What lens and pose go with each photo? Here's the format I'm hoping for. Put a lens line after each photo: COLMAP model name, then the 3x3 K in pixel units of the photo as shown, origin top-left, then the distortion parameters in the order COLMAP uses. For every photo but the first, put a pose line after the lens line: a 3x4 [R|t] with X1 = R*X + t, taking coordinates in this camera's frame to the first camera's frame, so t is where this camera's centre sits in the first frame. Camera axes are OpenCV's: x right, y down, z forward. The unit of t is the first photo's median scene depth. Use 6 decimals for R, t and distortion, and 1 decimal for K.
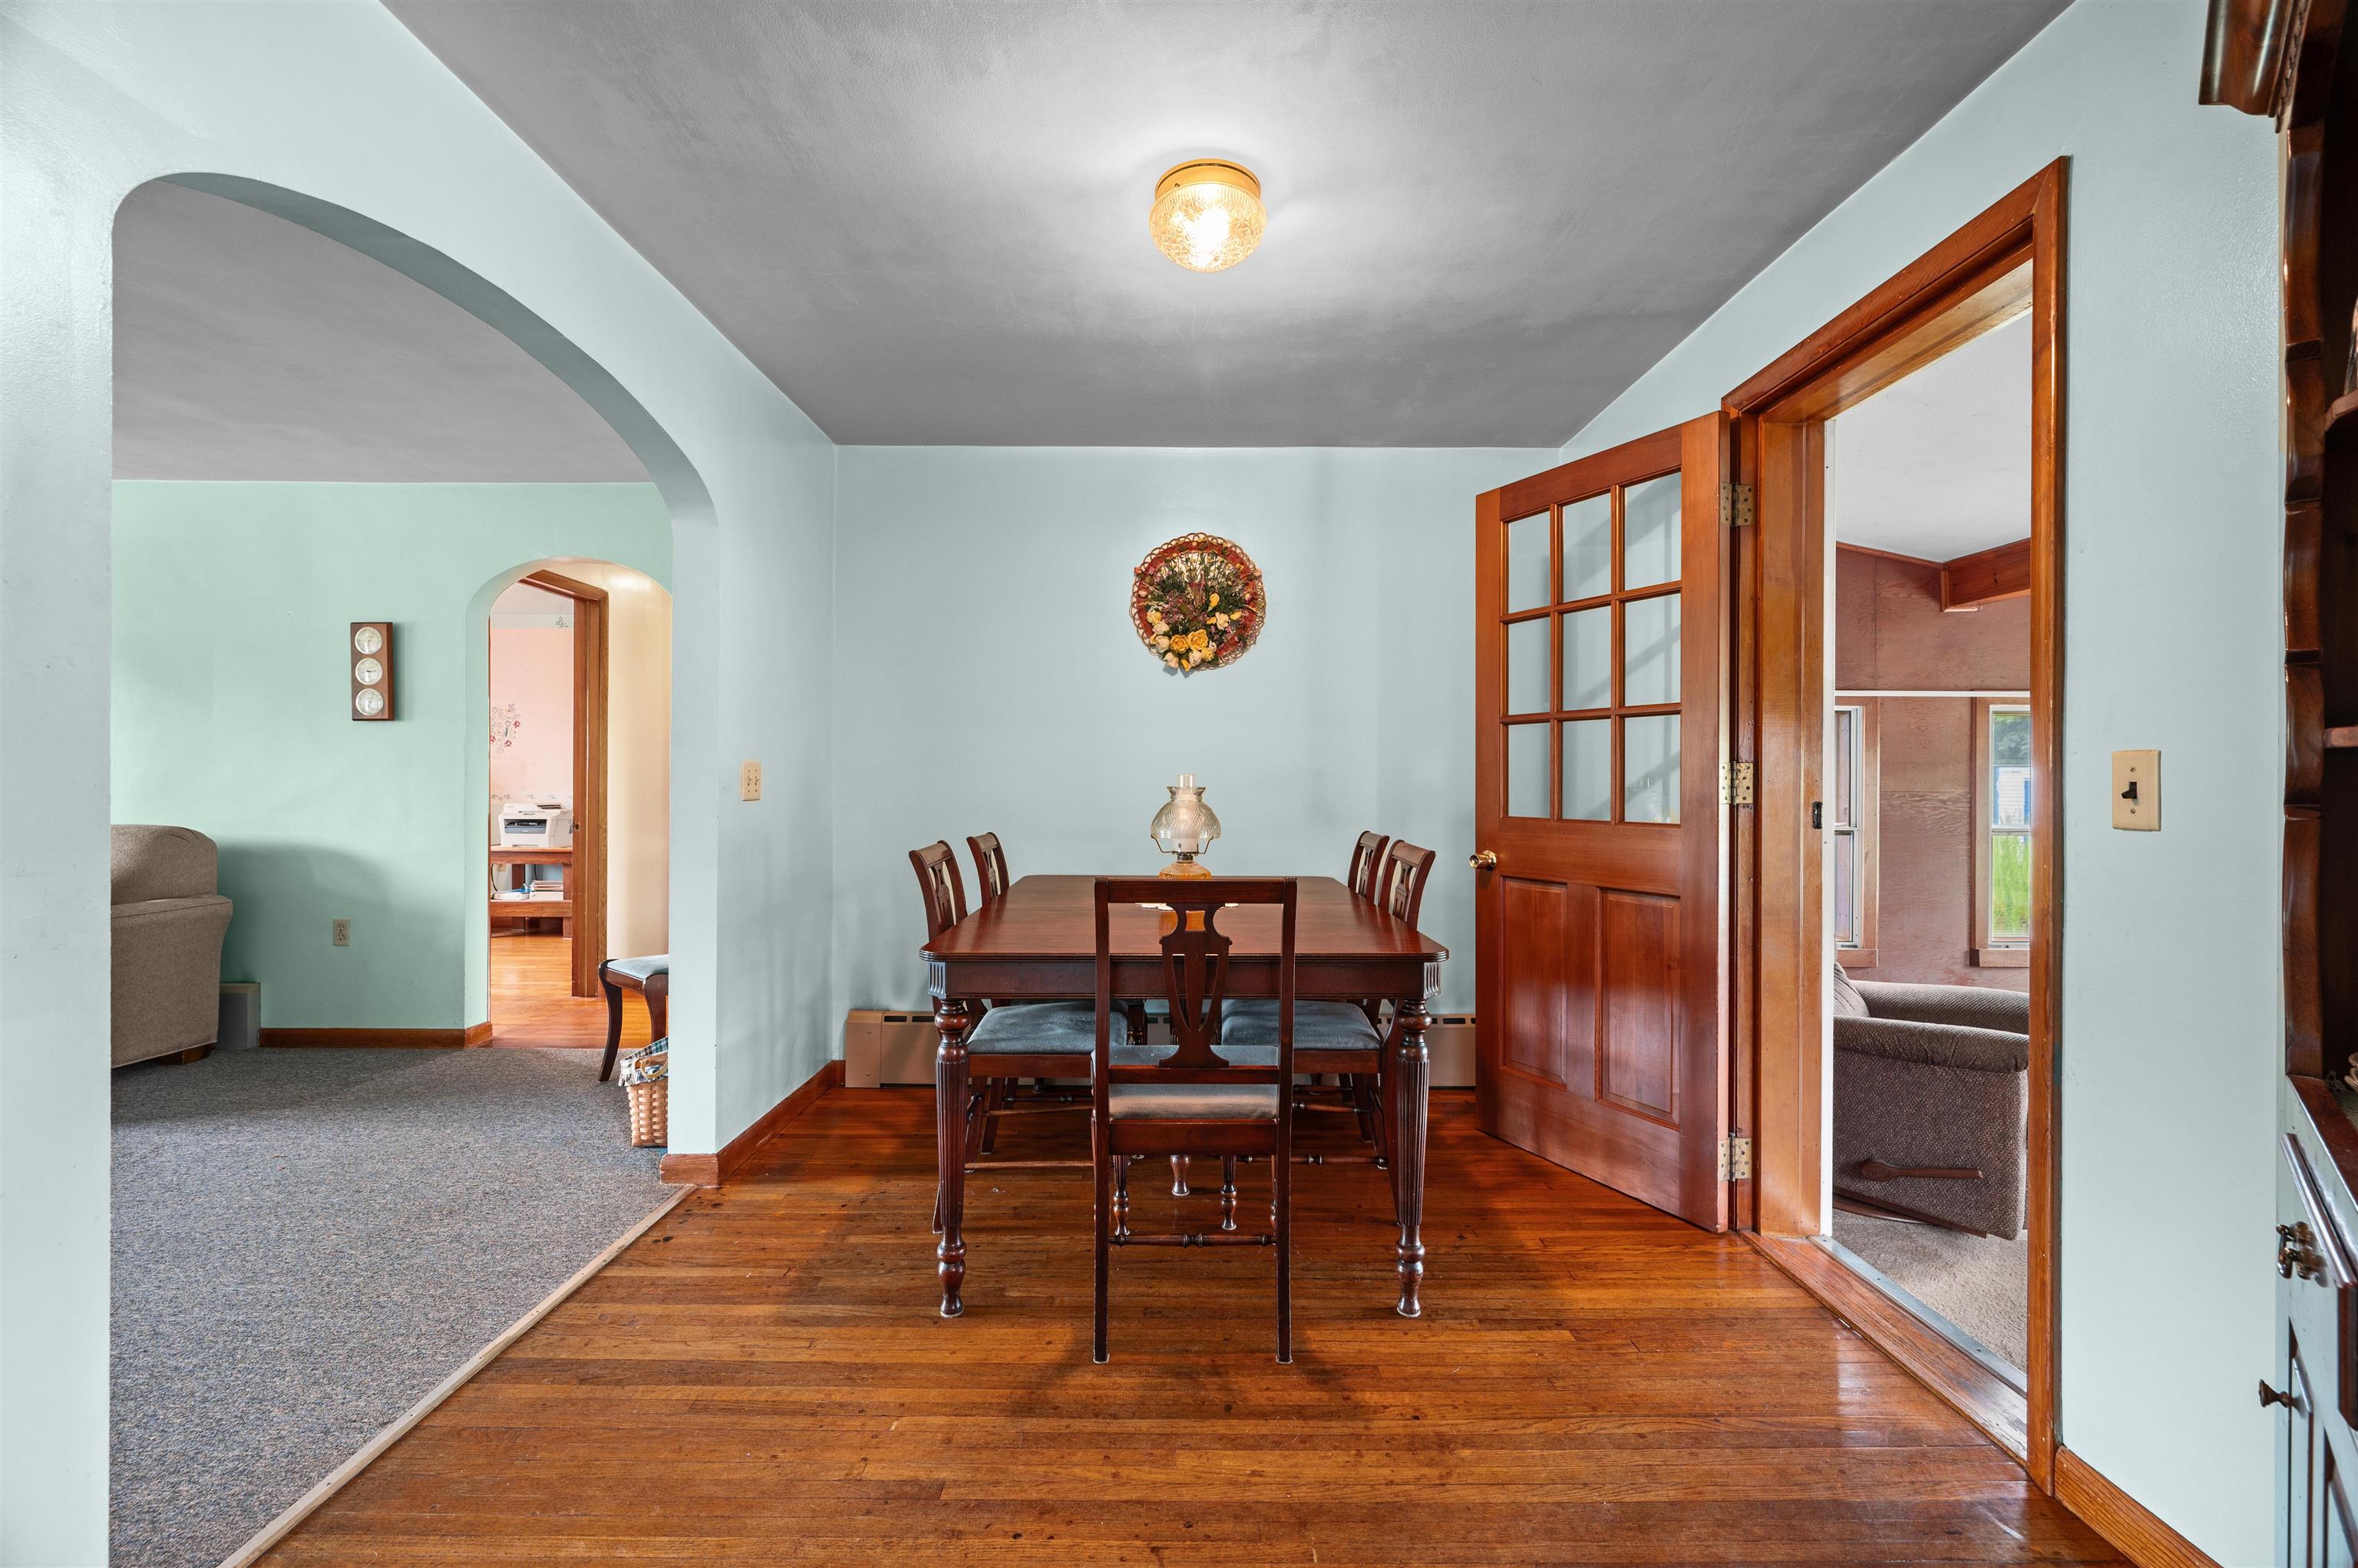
lens RADIAL K [[952.5, 0, 1182.1], [0, 952.5, 774.8], [0, 0, 1]] dist [-0.002510, -0.000453]
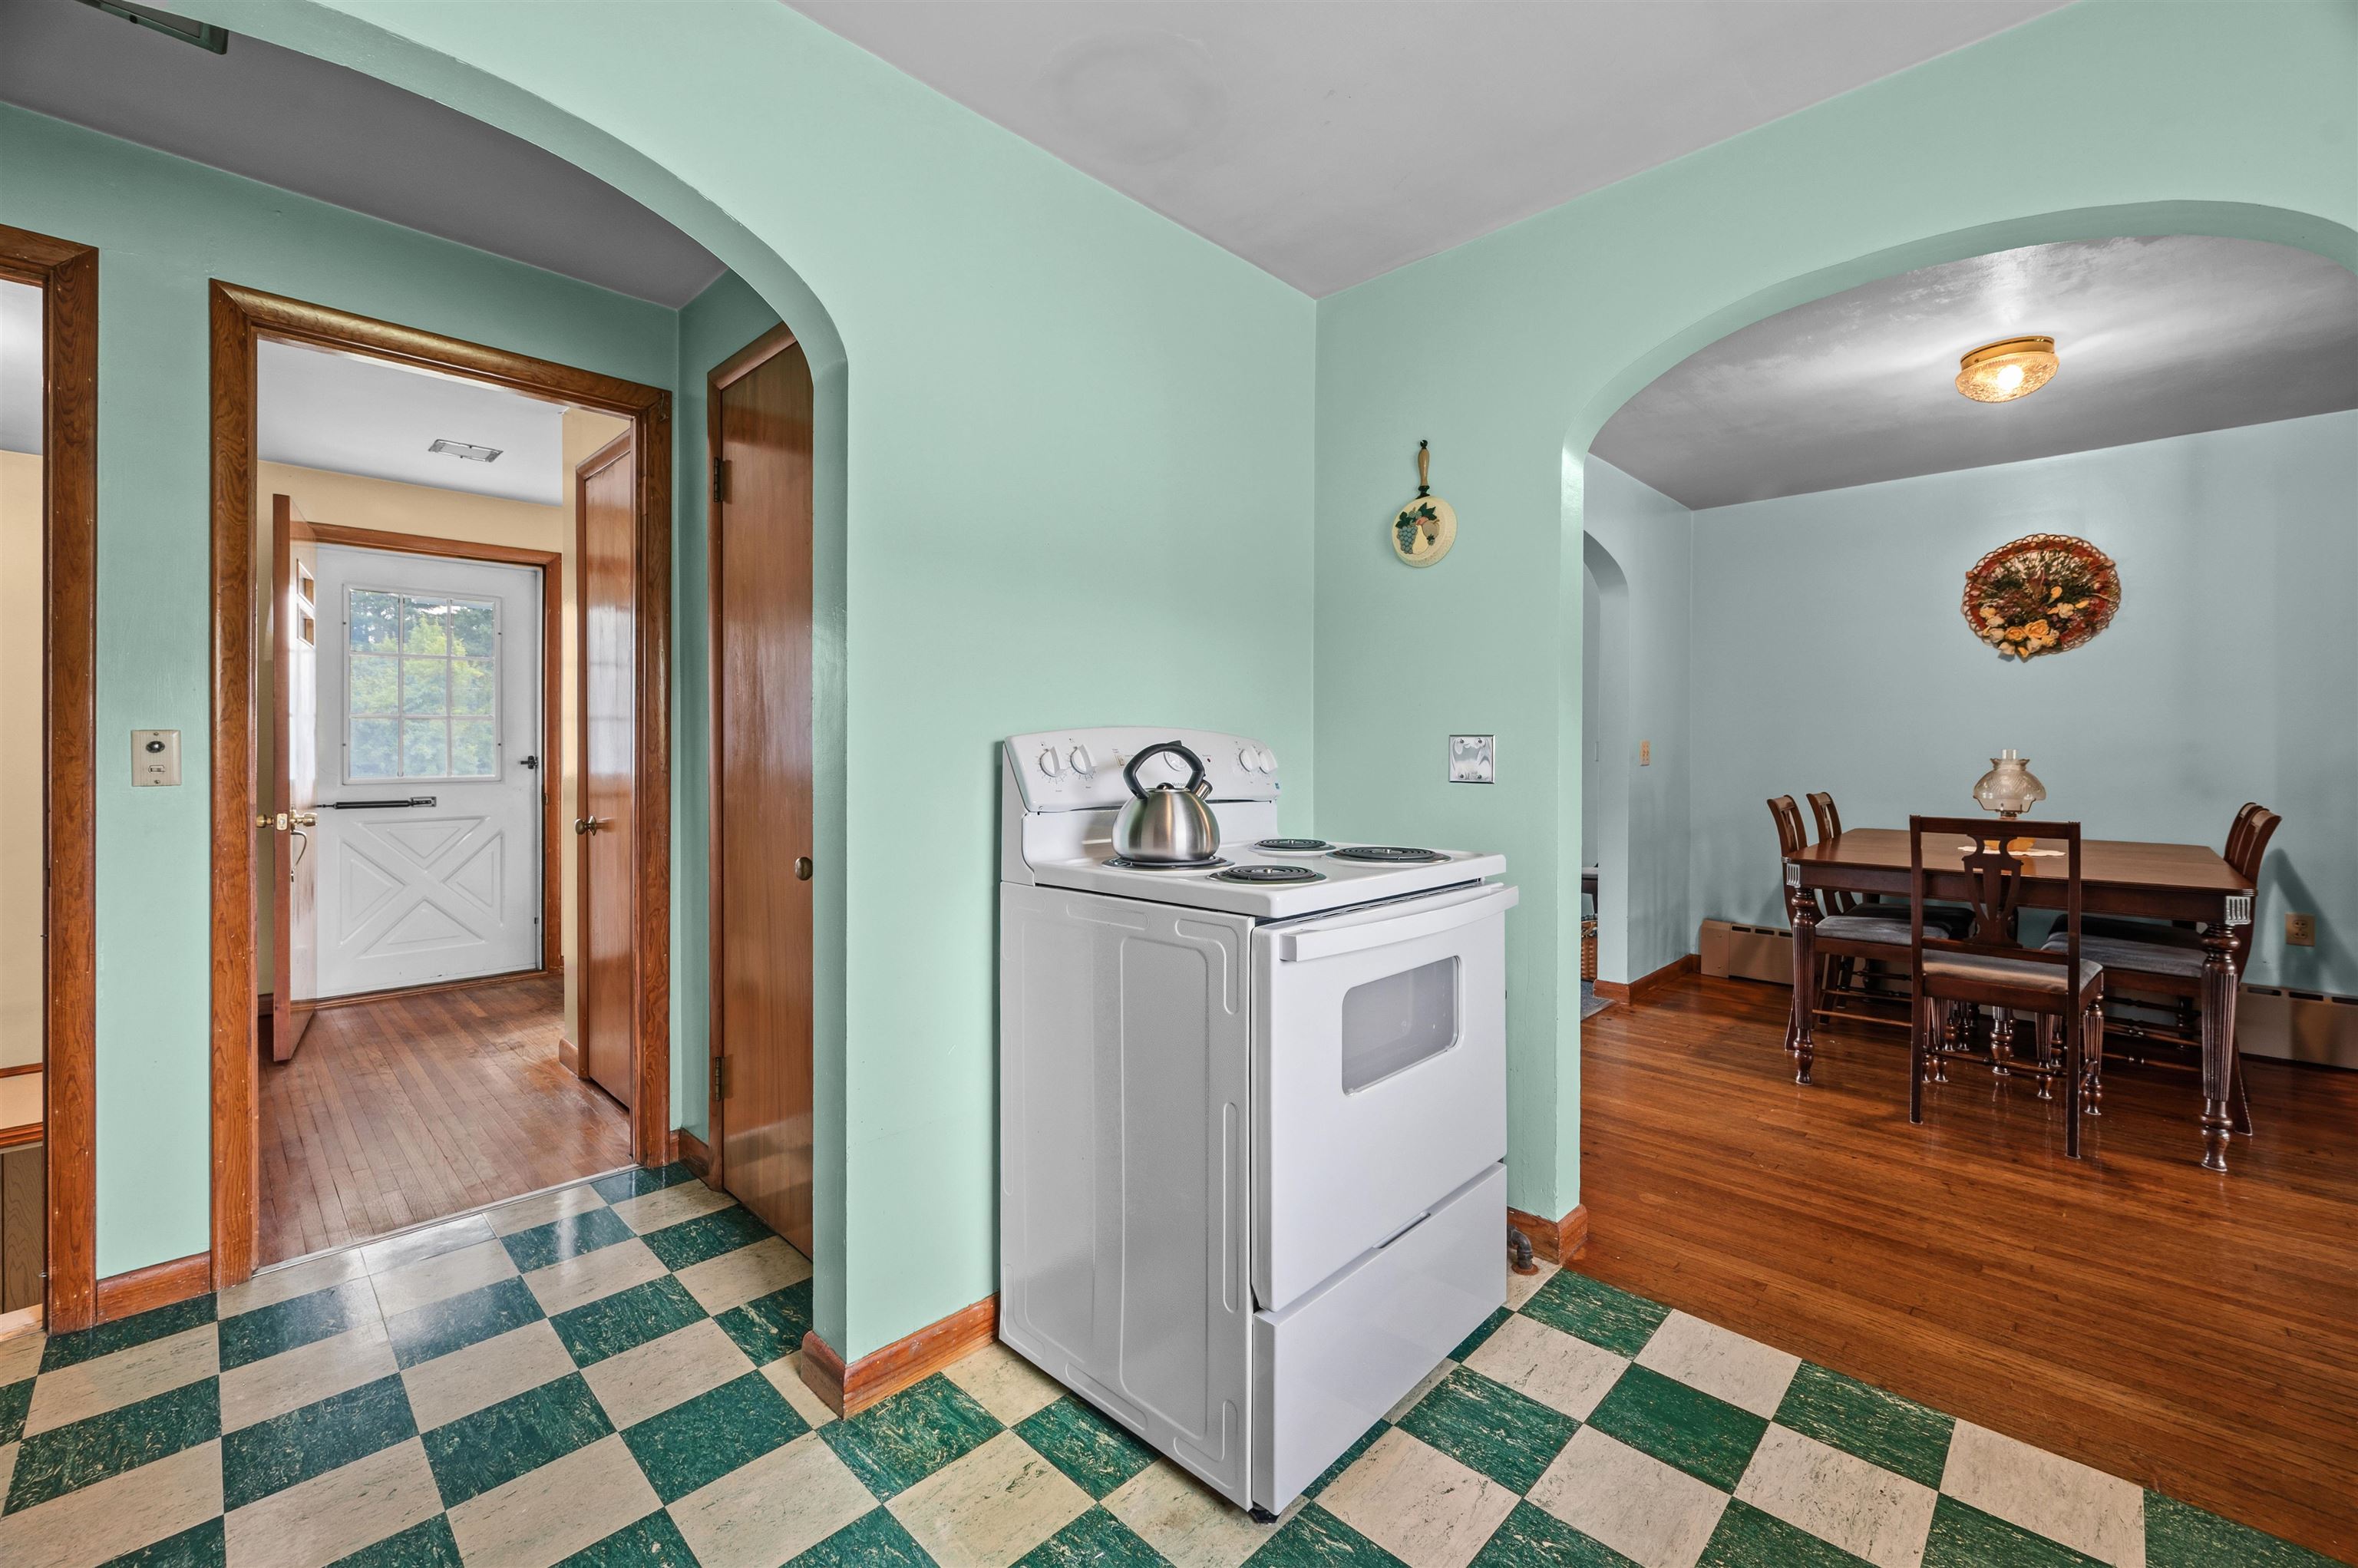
lens RADIAL K [[962.3, 0, 1199.7], [0, 962.3, 745.1], [0, 0, 1]] dist [-0.000322, 0.000059]
pose [[0.725679, -0.002084, -0.688031, 0.091563], [0.004726, 0.999987, 0.001956, -0.011666], [0.688018, -0.004671, 0.725679, -0.587335]]
